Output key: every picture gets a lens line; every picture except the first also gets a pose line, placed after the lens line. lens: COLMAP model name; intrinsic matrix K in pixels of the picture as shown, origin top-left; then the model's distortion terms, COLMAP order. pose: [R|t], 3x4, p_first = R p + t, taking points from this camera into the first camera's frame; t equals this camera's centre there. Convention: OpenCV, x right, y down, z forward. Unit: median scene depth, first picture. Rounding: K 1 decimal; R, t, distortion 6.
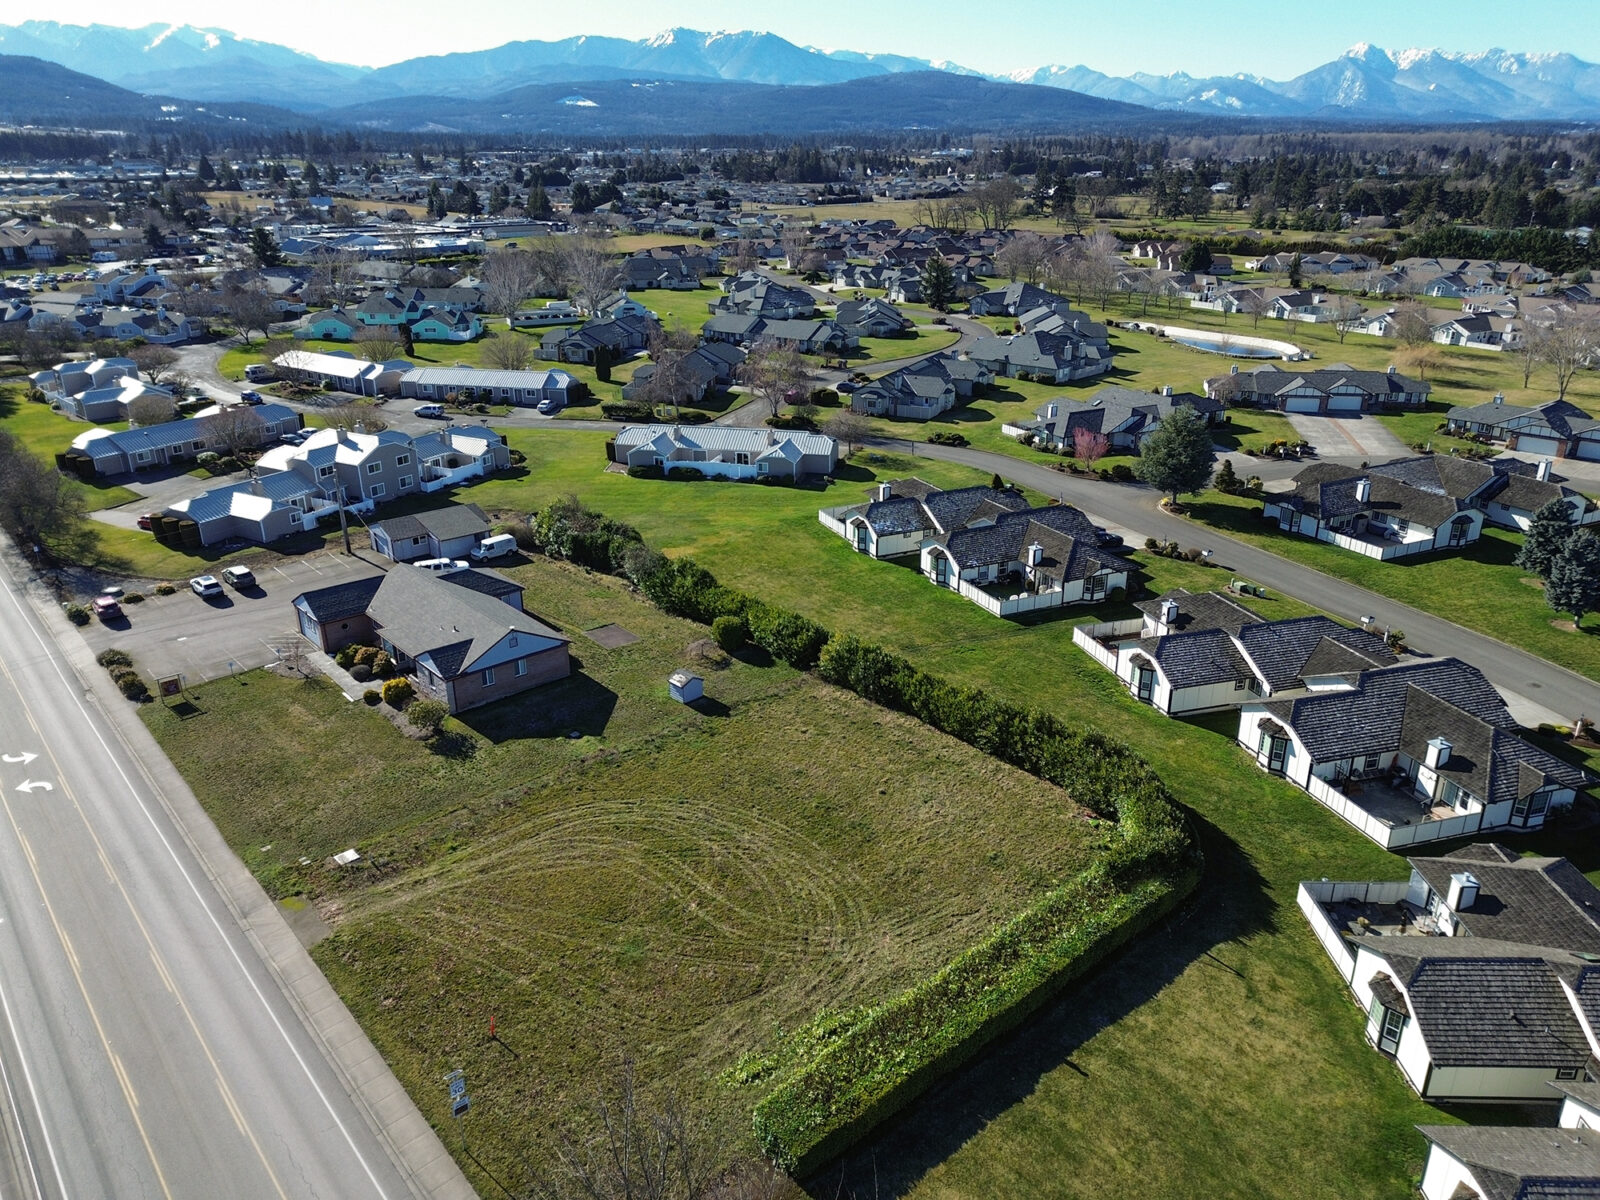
lens RADIAL K [[1118.4, 0, 803.4], [0, 1118.4, 602.0], [0, 0, 1]] dist [0.092246, -0.098028]
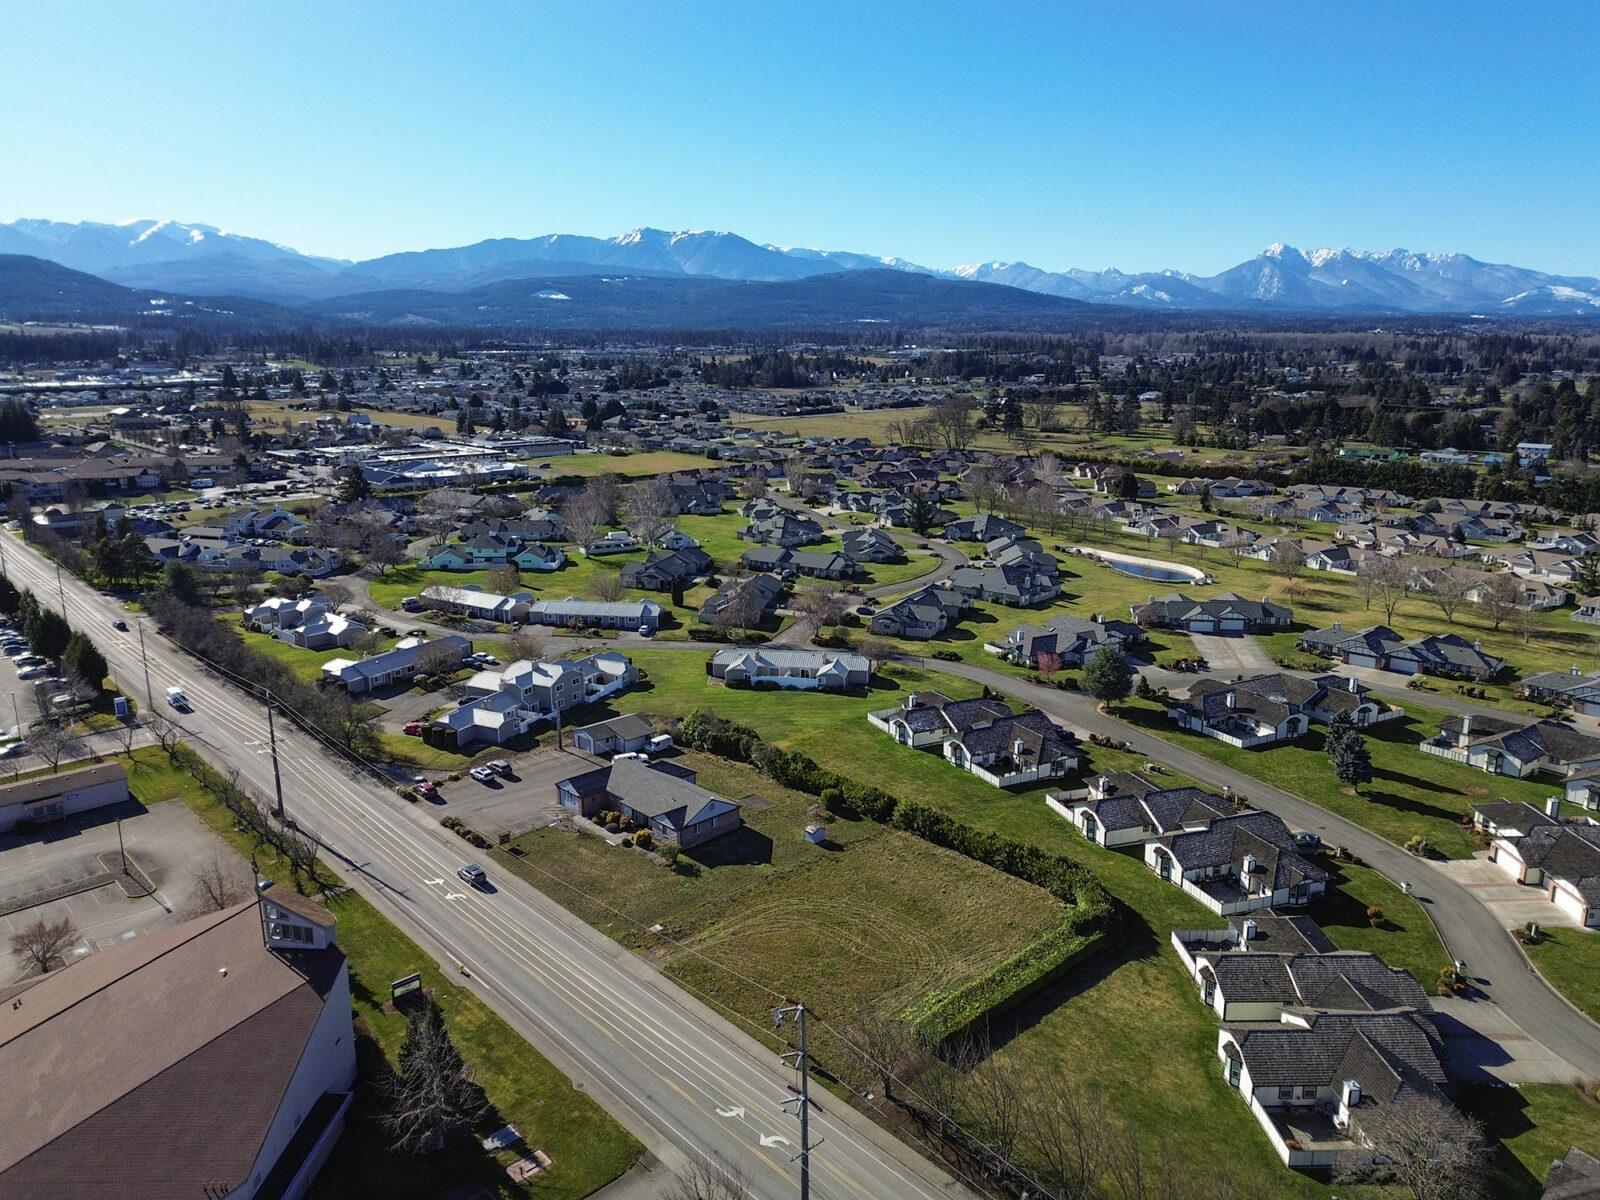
lens RADIAL K [[1118.4, 0, 803.4], [0, 1118.4, 602.0], [0, 0, 1]] dist [0.092246, -0.098028]
pose [[0.999367, -0.007038, 0.034880, -0.130283], [0.012070, 0.989174, -0.146251, -0.014896], [-0.033473, 0.146580, 0.988632, -0.503275]]
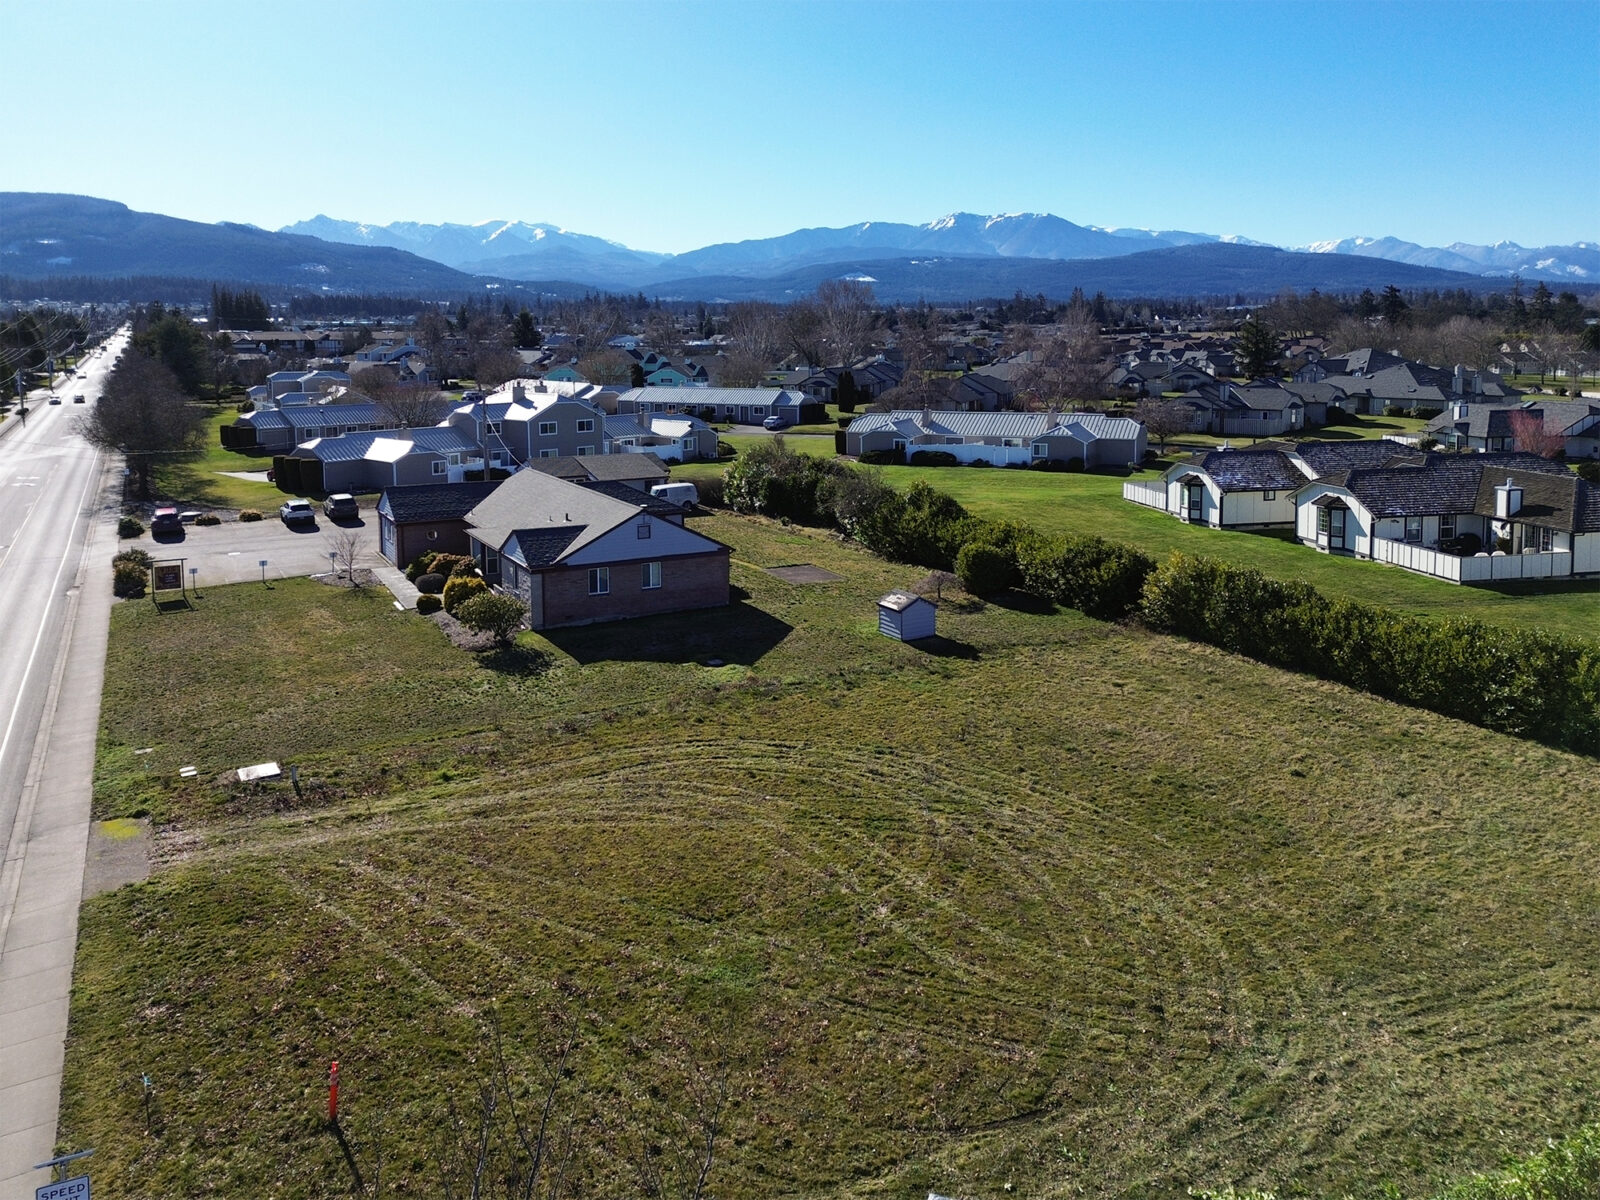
lens RADIAL K [[1196.5, 0, 801.8], [0, 1196.5, 490.8], [0, 0, 1]] dist [0.091265, -0.114964]
pose [[0.974553, 0.028018, -0.222401, -0.015255], [-0.080423, 0.969806, -0.230235, 0.119281], [0.209235, 0.242262, 0.947380, 0.272901]]
